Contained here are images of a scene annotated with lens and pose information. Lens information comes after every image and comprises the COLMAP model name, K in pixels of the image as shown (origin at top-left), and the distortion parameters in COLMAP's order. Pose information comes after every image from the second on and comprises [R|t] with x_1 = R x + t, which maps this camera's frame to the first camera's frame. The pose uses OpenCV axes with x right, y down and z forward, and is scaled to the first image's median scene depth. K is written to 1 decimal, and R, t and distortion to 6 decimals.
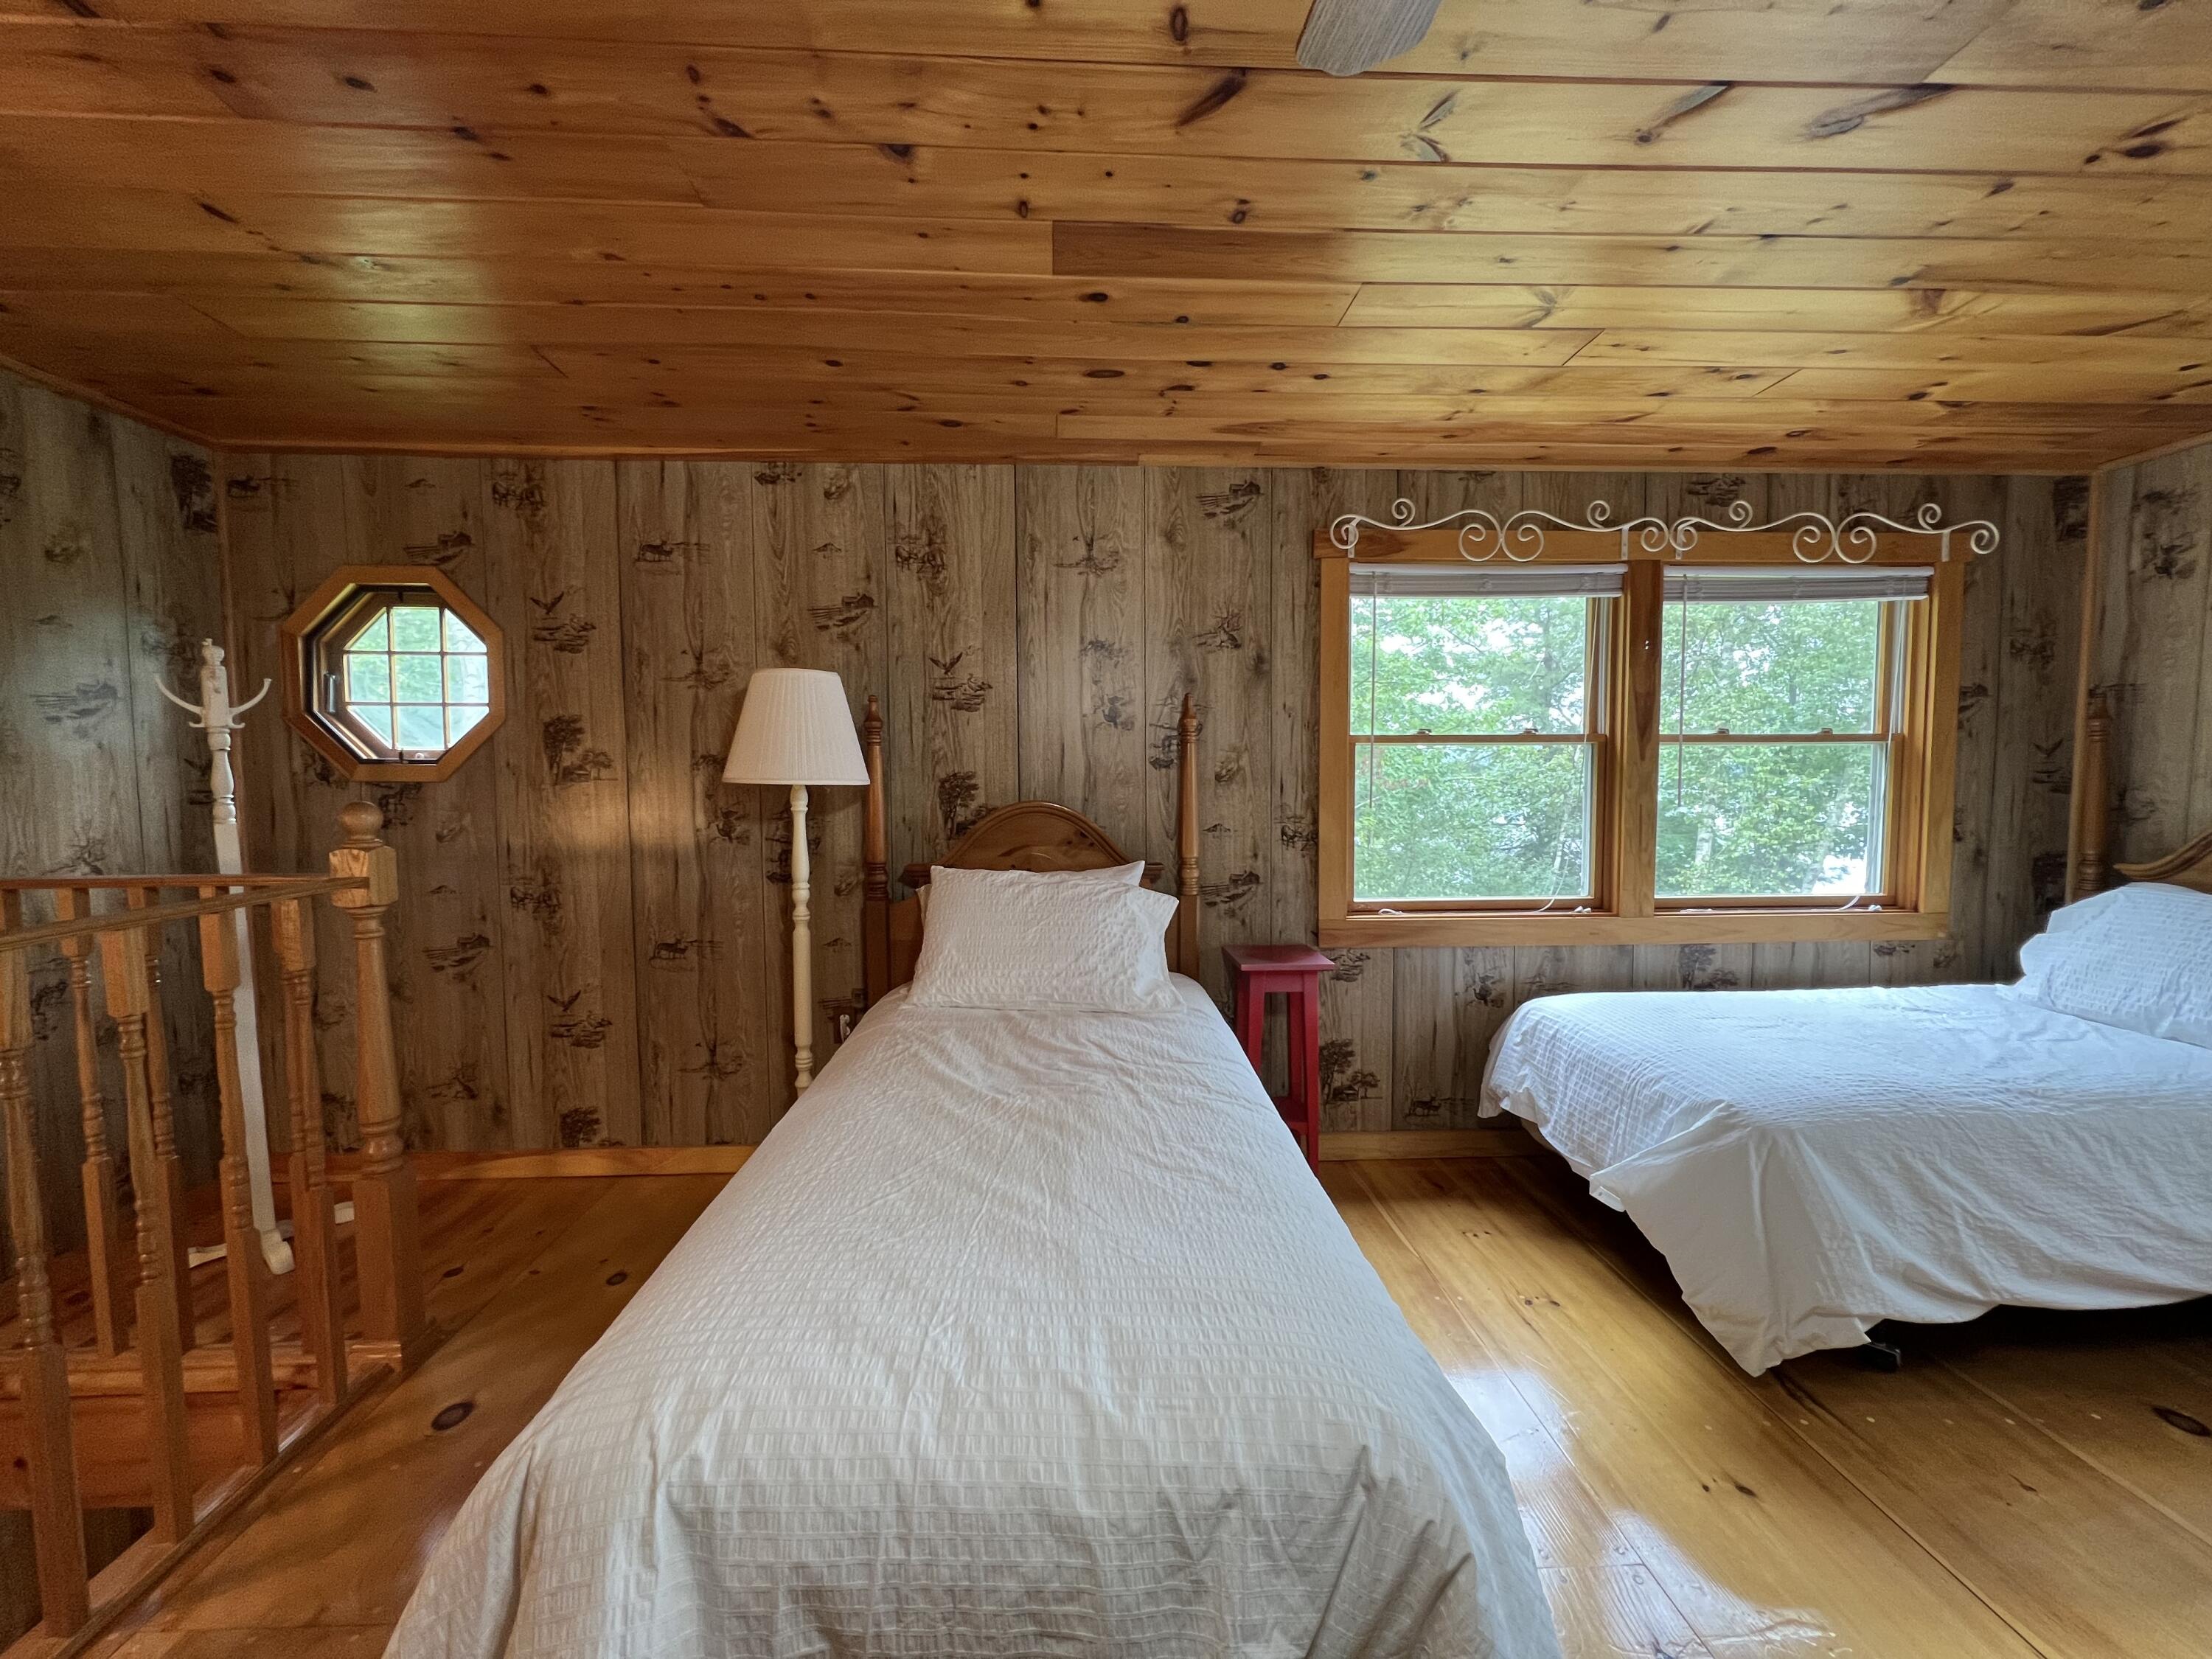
lens RADIAL K [[880.7, 0, 1102.6], [0, 880.7, 833.8], [0, 0, 1]] dist [-0.002215, -0.000147]
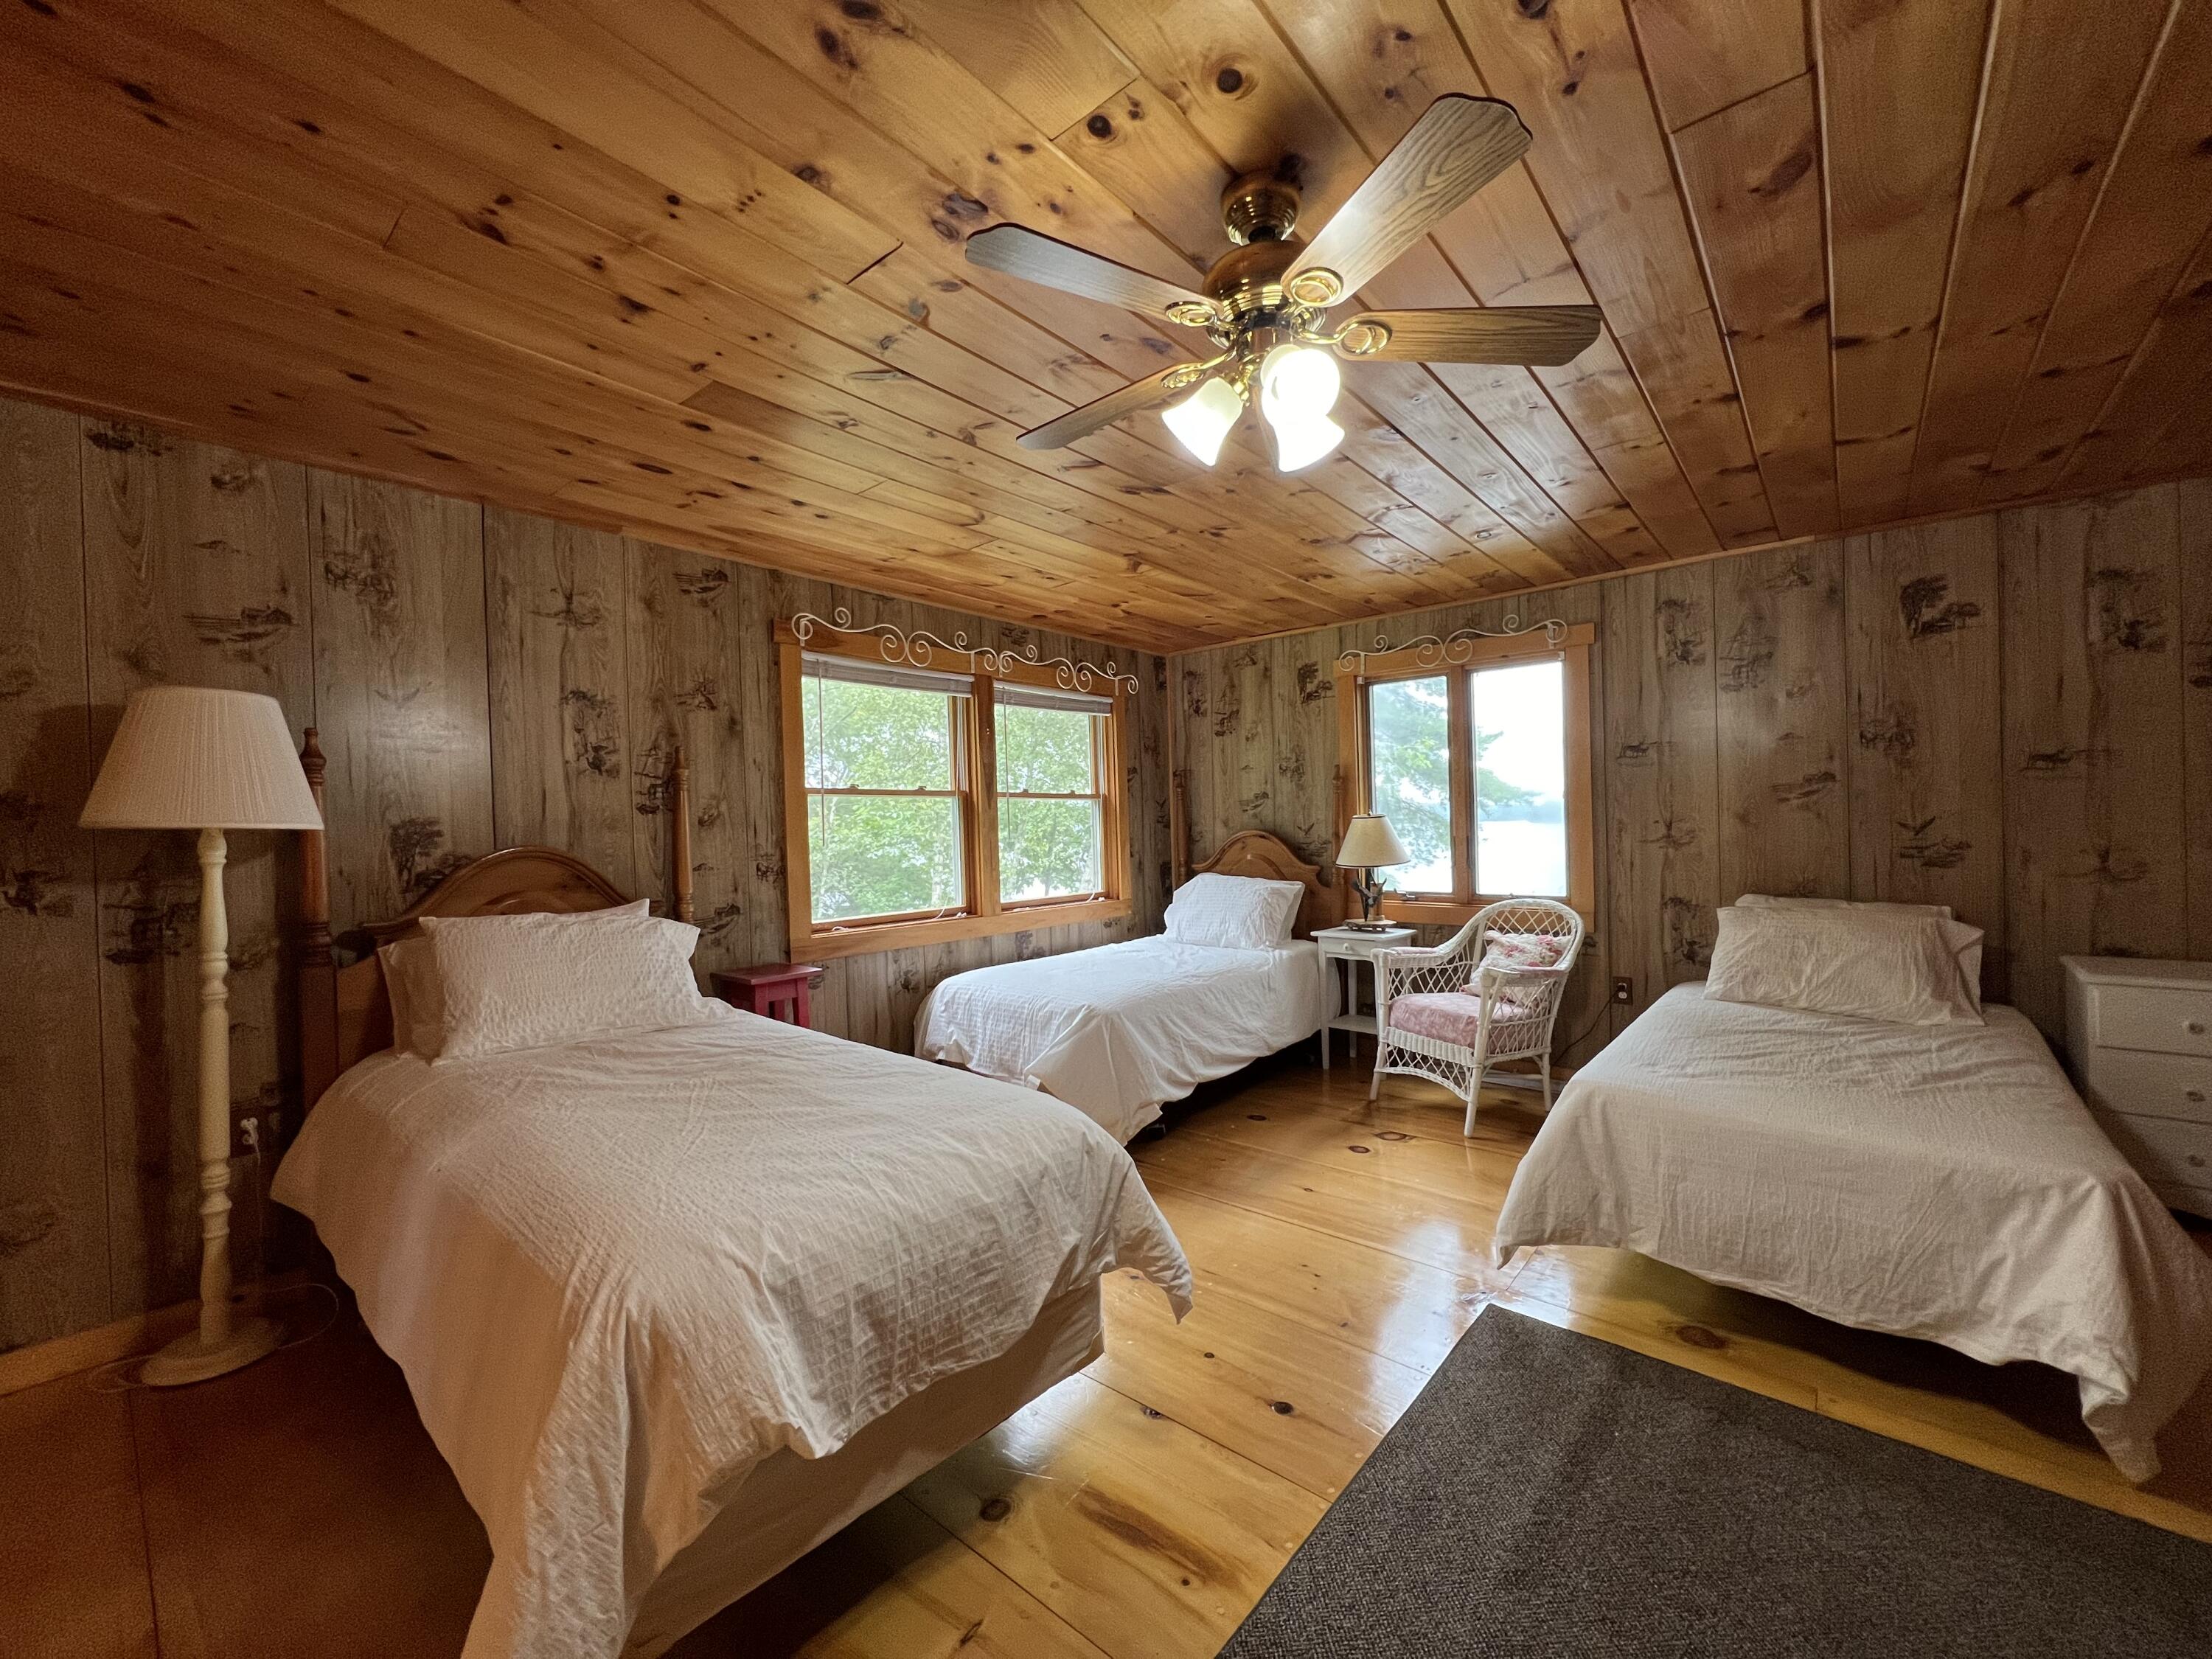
lens RADIAL K [[880.7, 0, 1097.6], [0, 880.7, 831.5], [0, 0, 1]] dist [-0.002215, -0.000147]
pose [[0.681442, -0.013598, 0.731746, -0.355762], [0.070516, 0.996396, -0.047153, 0.037710], [-0.728467, 0.083732, 0.679945, -0.134403]]
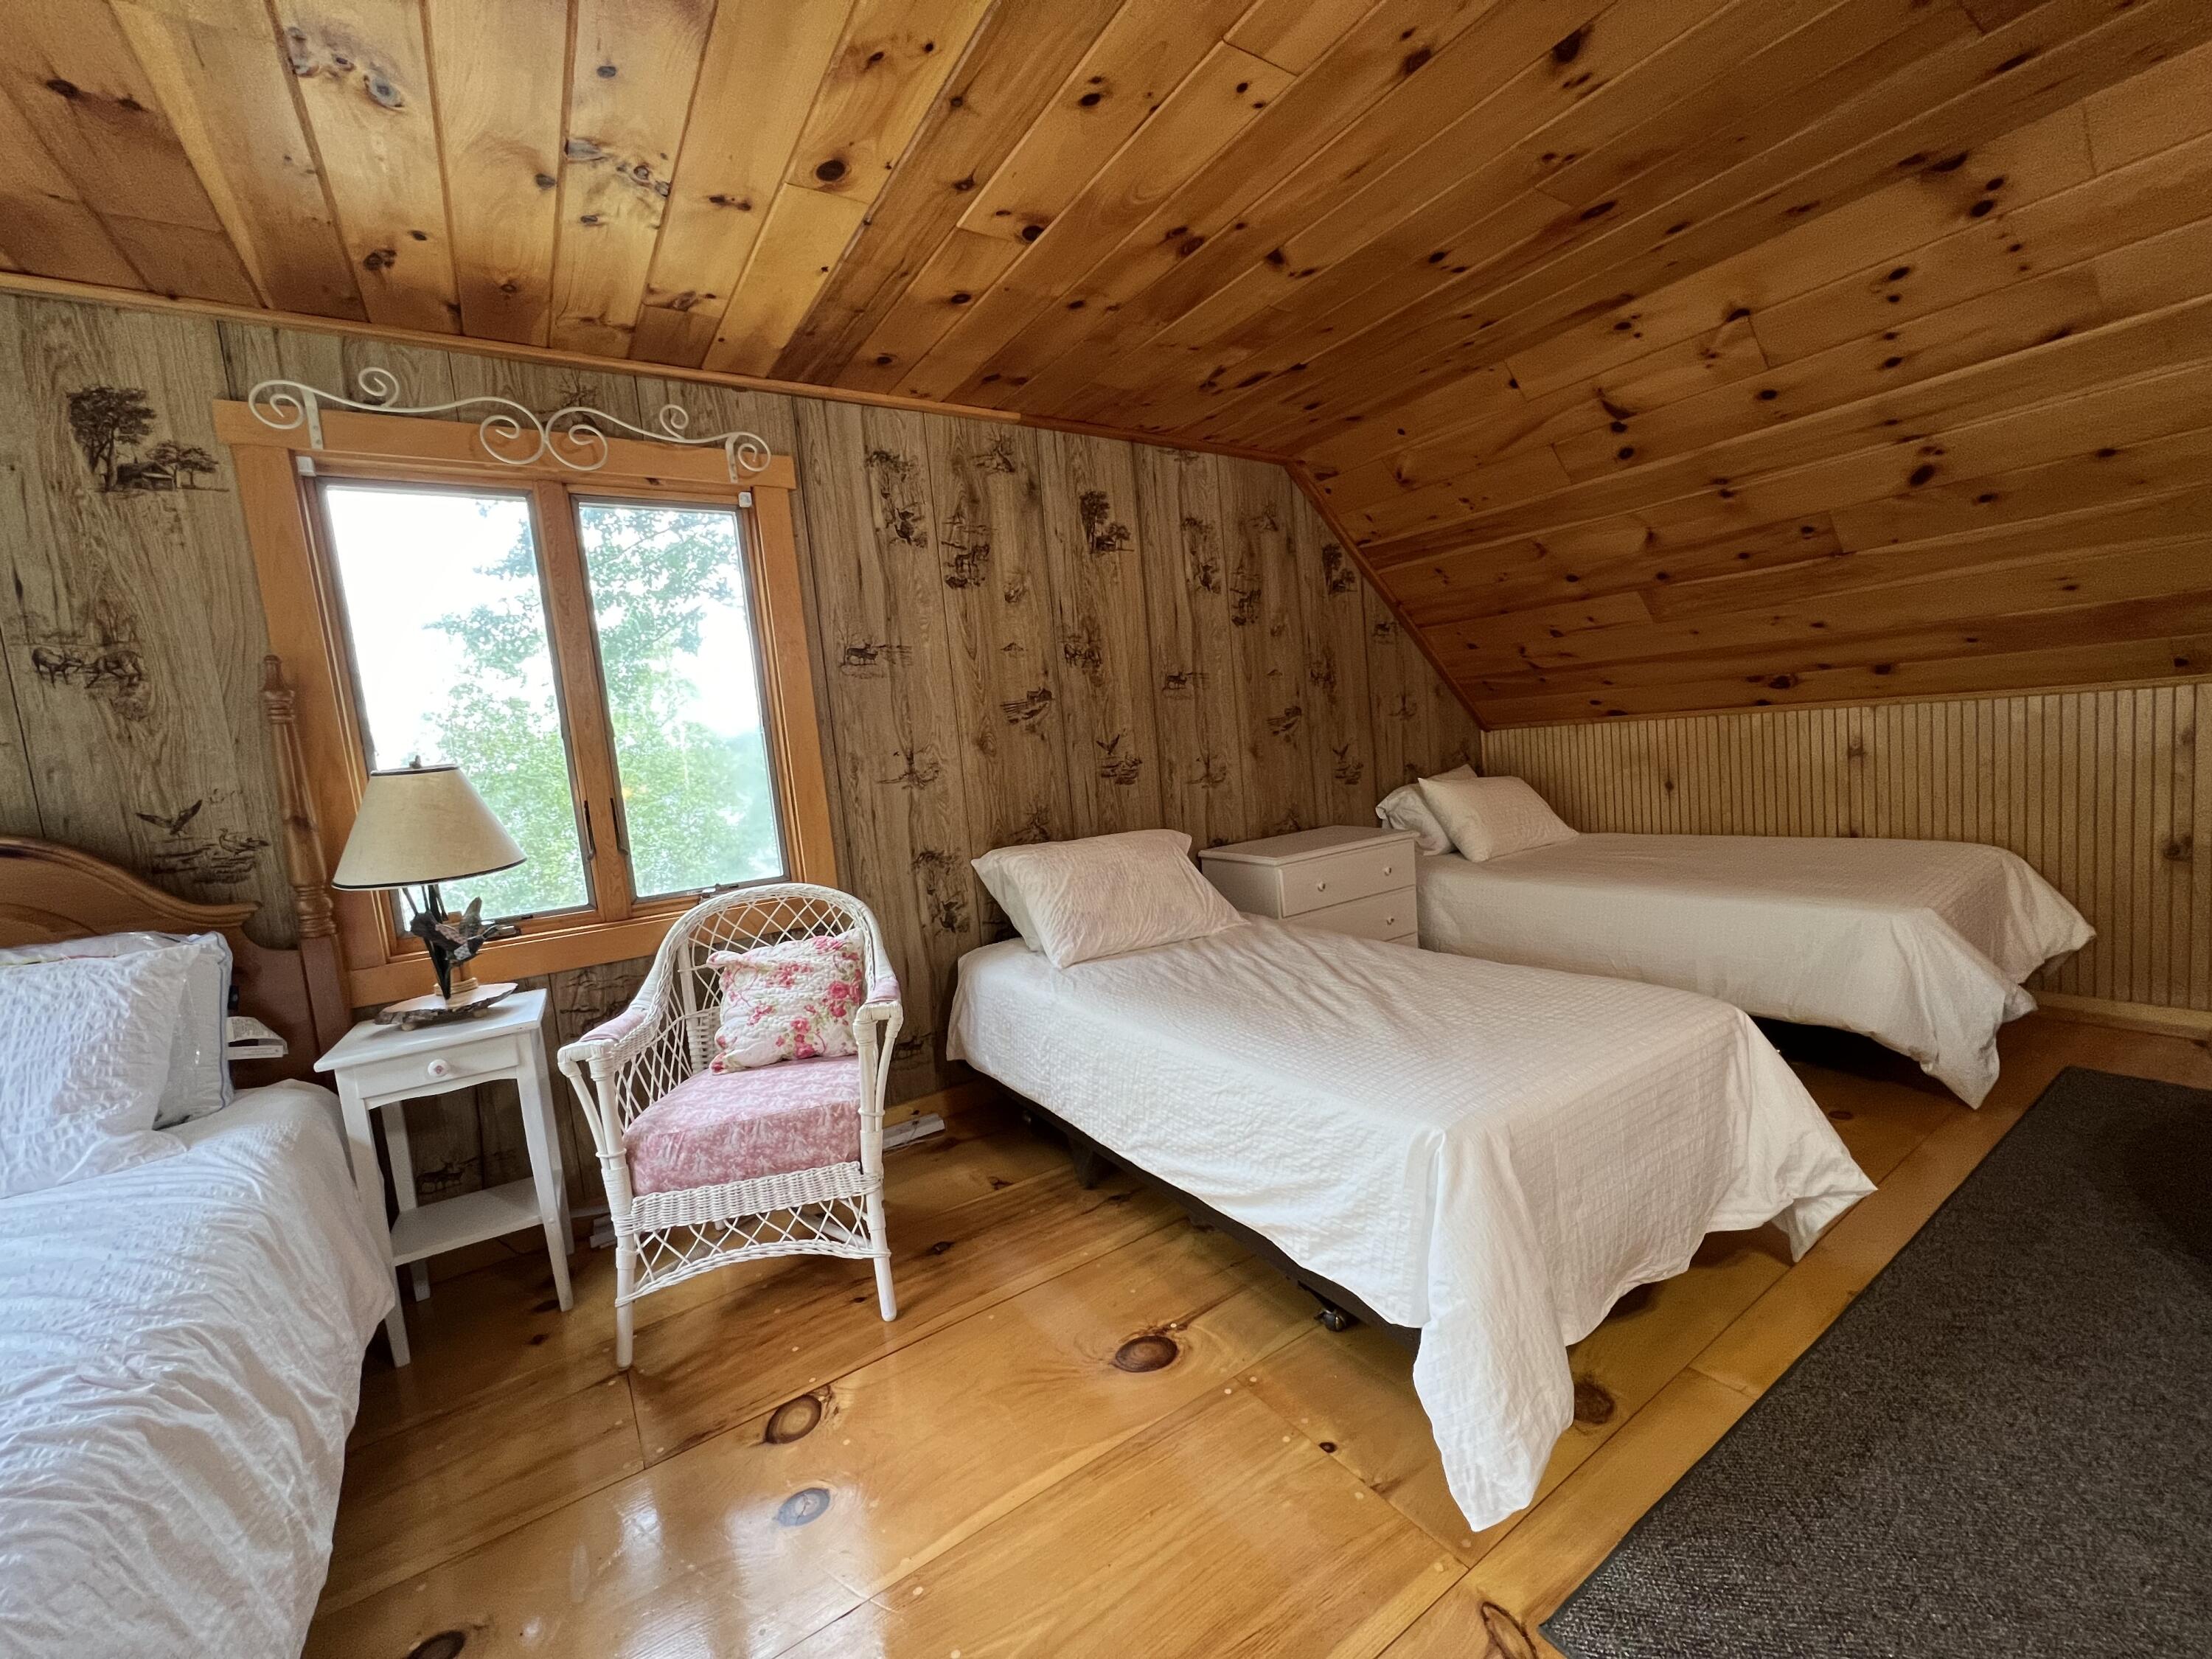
lens RADIAL K [[880.7, 0, 1104.0], [0, 880.7, 836.3], [0, 0, 1]] dist [-0.002215, -0.000147]
pose [[-0.512945, -0.034067, 0.857745, 0.233494], [0.155531, 0.978987, 0.131892, 0.016020], [-0.844214, 0.201059, -0.496868, 0.476355]]
